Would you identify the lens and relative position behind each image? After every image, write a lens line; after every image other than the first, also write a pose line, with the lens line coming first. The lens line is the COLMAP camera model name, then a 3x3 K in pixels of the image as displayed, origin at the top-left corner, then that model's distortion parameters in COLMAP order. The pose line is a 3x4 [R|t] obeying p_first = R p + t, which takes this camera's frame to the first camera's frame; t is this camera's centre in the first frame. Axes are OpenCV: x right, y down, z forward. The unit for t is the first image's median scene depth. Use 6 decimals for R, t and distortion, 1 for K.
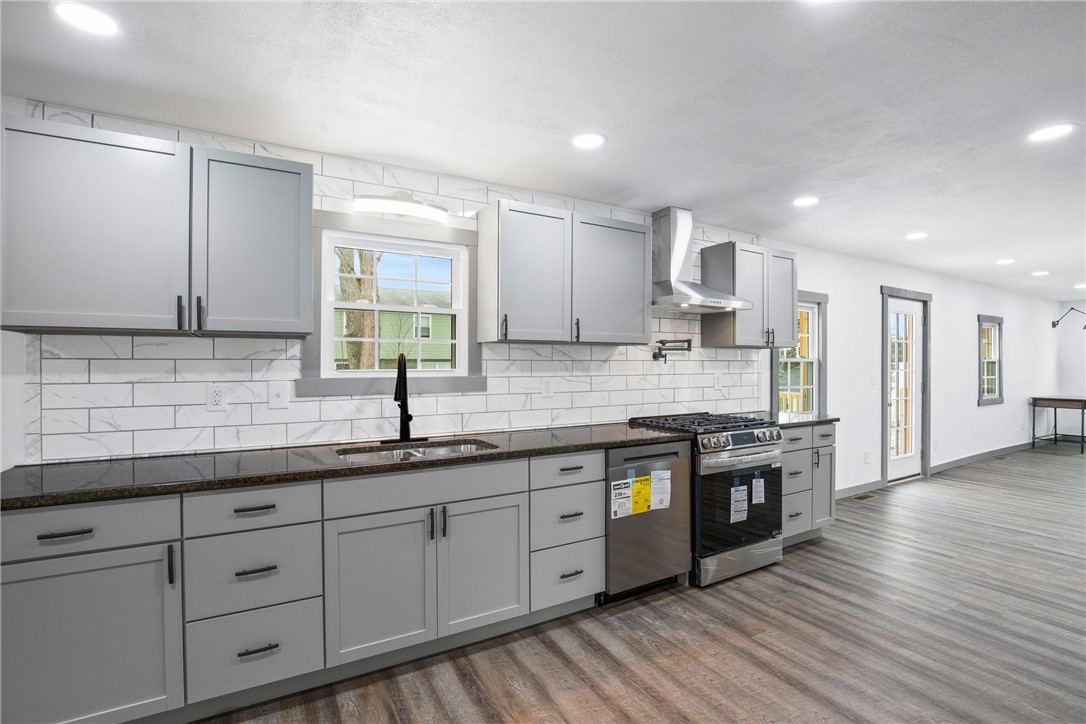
lens RADIAL K [[496.2, 0, 543.0], [0, 496.2, 362.0], [0, 0, 1]] dist [-0.025596, 0.000274]
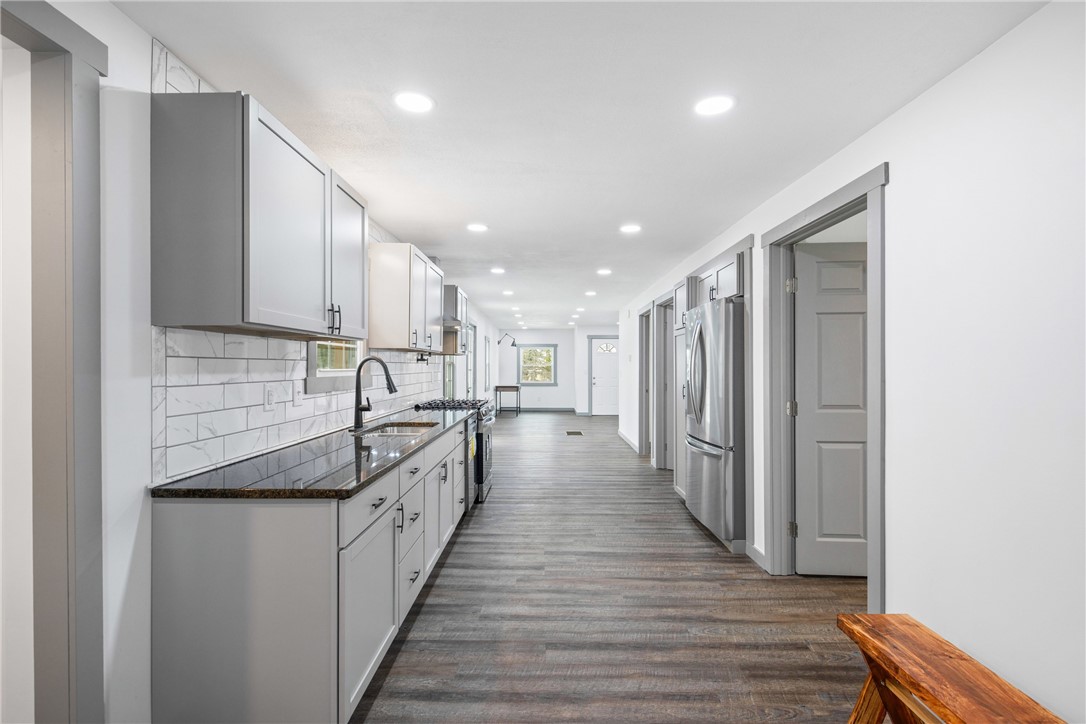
lens RADIAL K [[494.7, 0, 543.0], [0, 494.7, 362.0], [0, 0, 1]] dist [0.001577, -0.000025]
pose [[0.502295, 0.008764, 0.864652, -0.931173], [-0.005356, 0.999961, -0.007024, 0.003062], [-0.864680, -0.001104, 0.502323, 0.001876]]
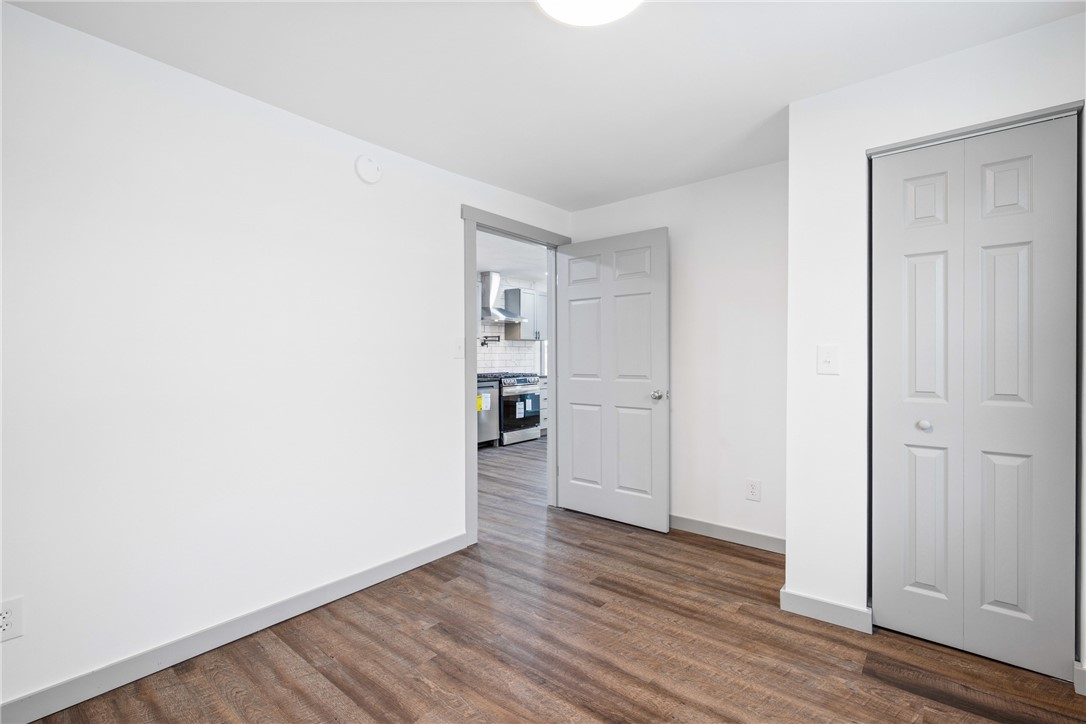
lens RADIAL K [[494.7, 0, 543.0], [0, 494.7, 362.0], [0, 0, 1]] dist [0.001577, -0.000025]
pose [[0.933466, -0.006092, 0.358614, -0.299653], [0.000343, 0.999870, 0.016090, 0.032393], [-0.358665, -0.014897, 0.933347, -1.092901]]
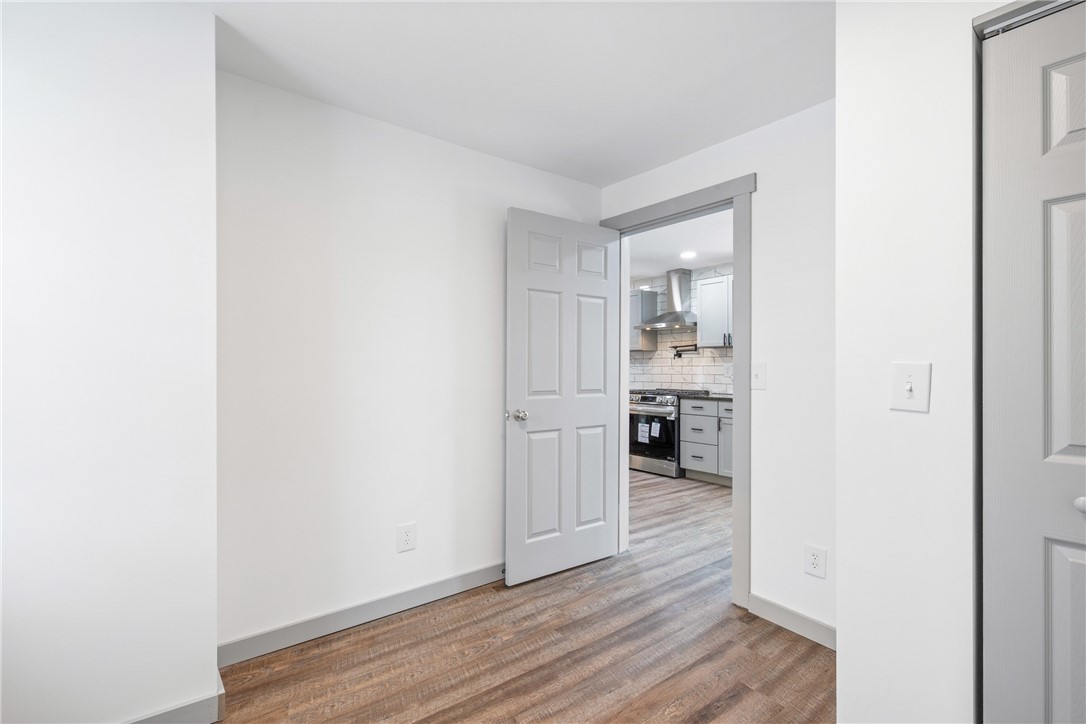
lens RADIAL K [[494.7, 0, 543.0], [0, 494.7, 362.0], [0, 0, 1]] dist [0.001577, -0.000025]
pose [[0.145425, -0.013458, -0.989278, 2.144789], [0.000510, 0.999908, -0.013527, 0.039822], [0.989369, 0.001463, 0.145418, 0.330500]]
